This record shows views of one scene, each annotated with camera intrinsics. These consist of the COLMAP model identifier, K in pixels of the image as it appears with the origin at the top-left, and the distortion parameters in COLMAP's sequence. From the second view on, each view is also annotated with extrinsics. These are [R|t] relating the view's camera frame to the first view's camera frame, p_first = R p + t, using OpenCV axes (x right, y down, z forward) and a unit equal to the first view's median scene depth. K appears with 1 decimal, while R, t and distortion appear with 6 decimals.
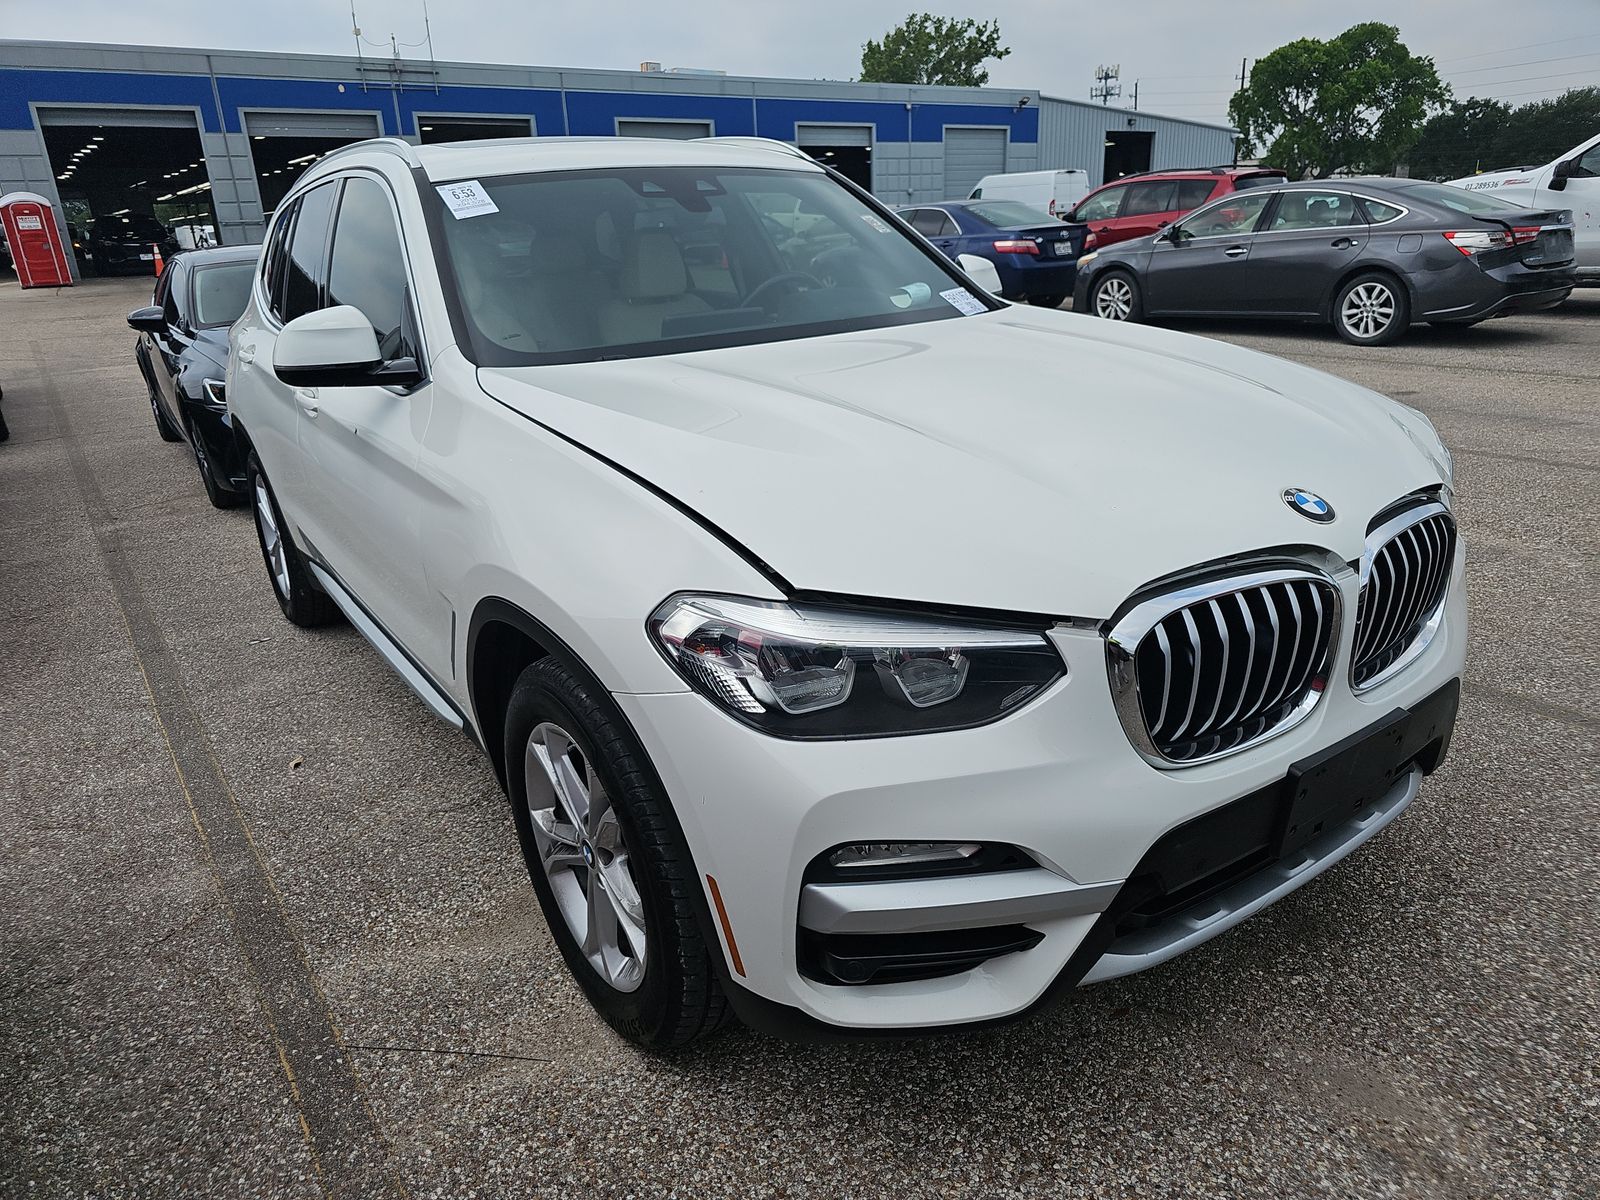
lens RADIAL K [[1077.4, 0, 800.7], [0, 1077.4, 606.1], [0, 0, 1]] dist [0.038476, -0.031891]
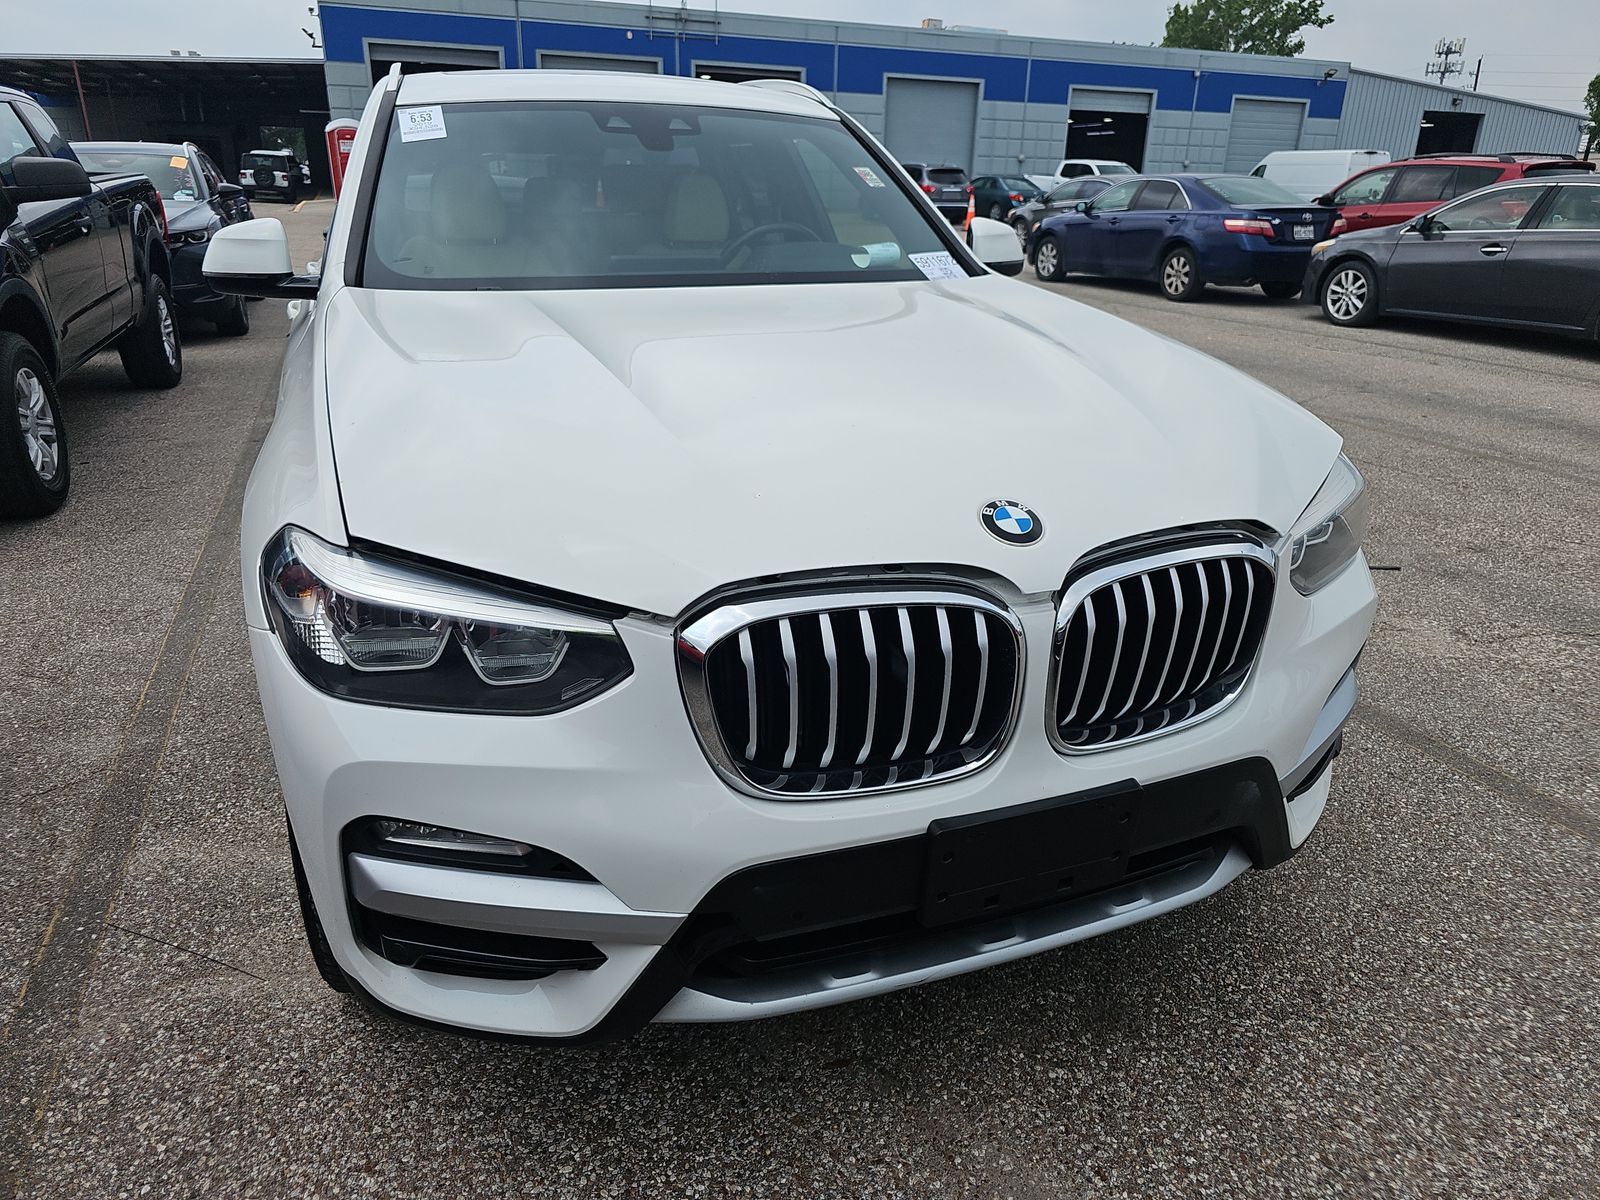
lens RADIAL K [[1082.4, 0, 793.1], [0, 1082.4, 576.8], [0, 0, 1]] dist [0.029943, -0.022382]
pose [[0.968515, 0.138681, -0.206750, 0.270090], [-0.137030, 0.990315, 0.022360, -0.025895], [0.207848, 0.006675, 0.978138, 0.078704]]
